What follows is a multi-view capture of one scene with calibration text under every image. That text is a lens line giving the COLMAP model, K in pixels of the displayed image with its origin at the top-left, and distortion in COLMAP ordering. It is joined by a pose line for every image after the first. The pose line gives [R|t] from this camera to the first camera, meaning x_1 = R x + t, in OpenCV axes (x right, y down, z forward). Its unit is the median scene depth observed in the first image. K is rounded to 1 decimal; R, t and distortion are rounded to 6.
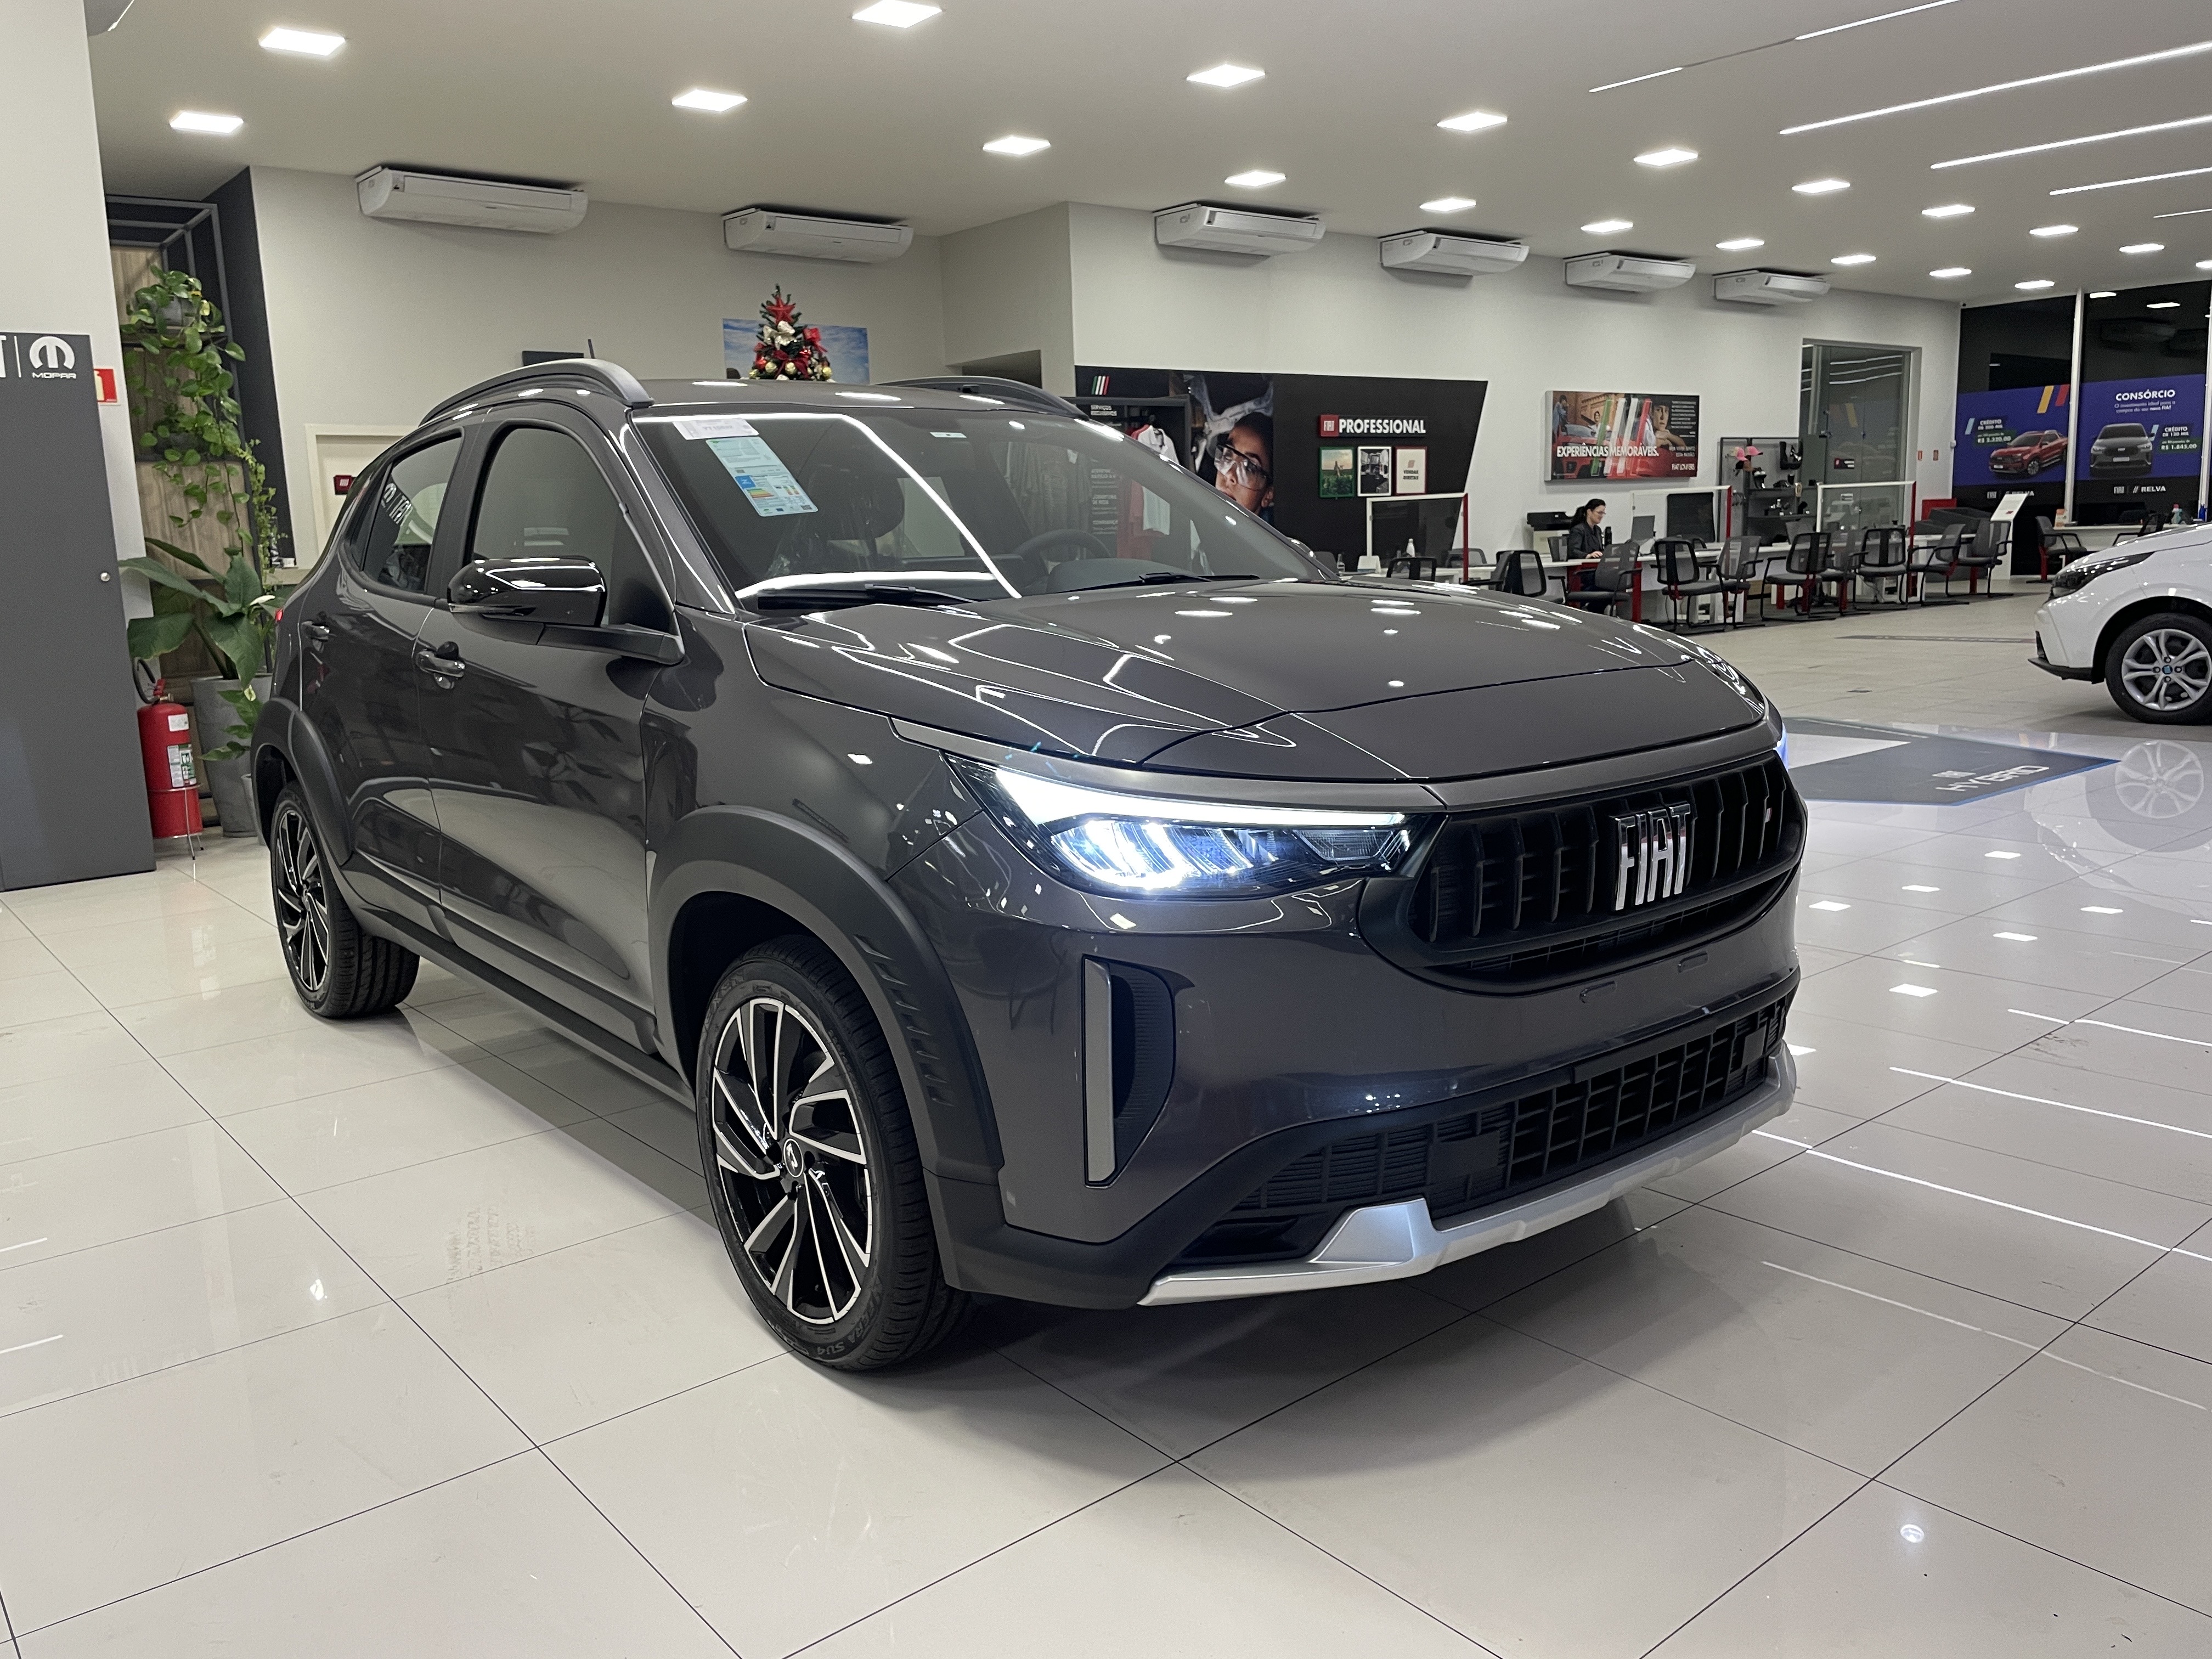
lens RADIAL K [[1686.9, 0, 1092.2], [0, 1686.9, 826.8], [0, 0, 1]] dist [0.081964, -0.109152]
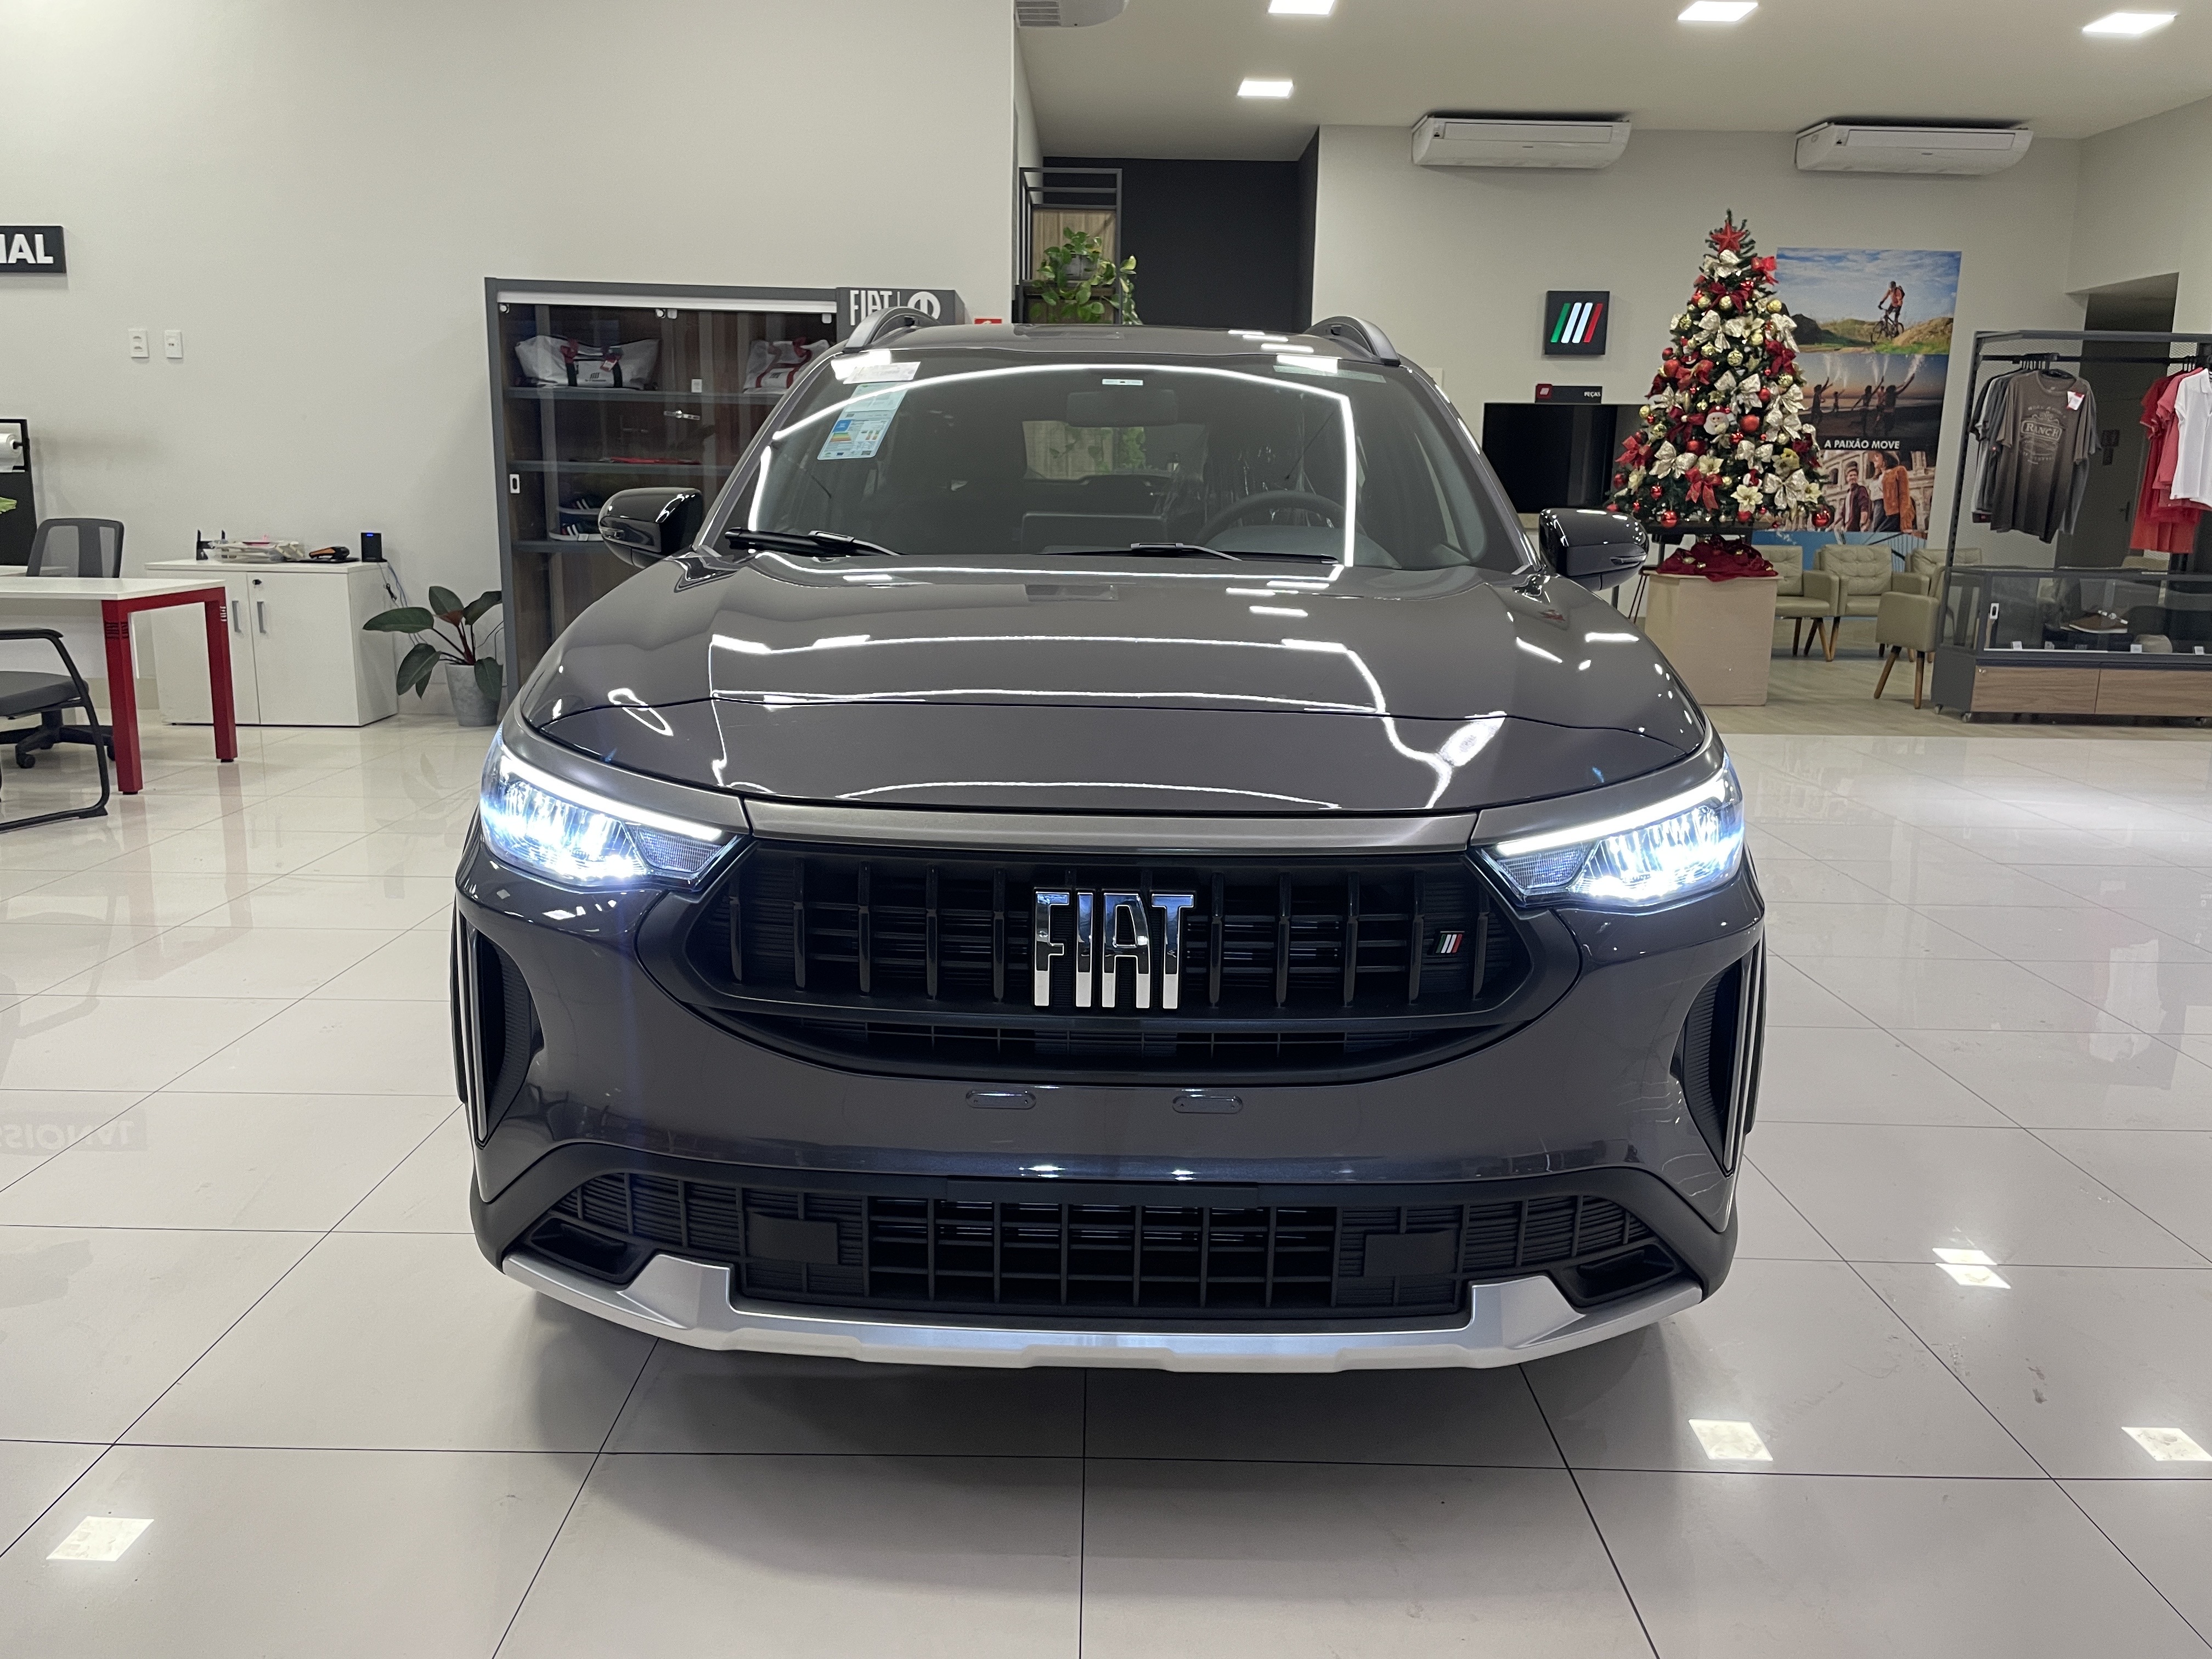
lens RADIAL K [[1686.9, 0, 1098.9], [0, 1686.9, 822.1], [0, 0, 1]] dist [0.081964, -0.109152]
pose [[0.770897, 0.172594, -0.613131, 0.119926], [-0.153381, 0.984565, 0.084303, -0.015812], [0.618217, 0.029053, 0.785470, 0.059979]]
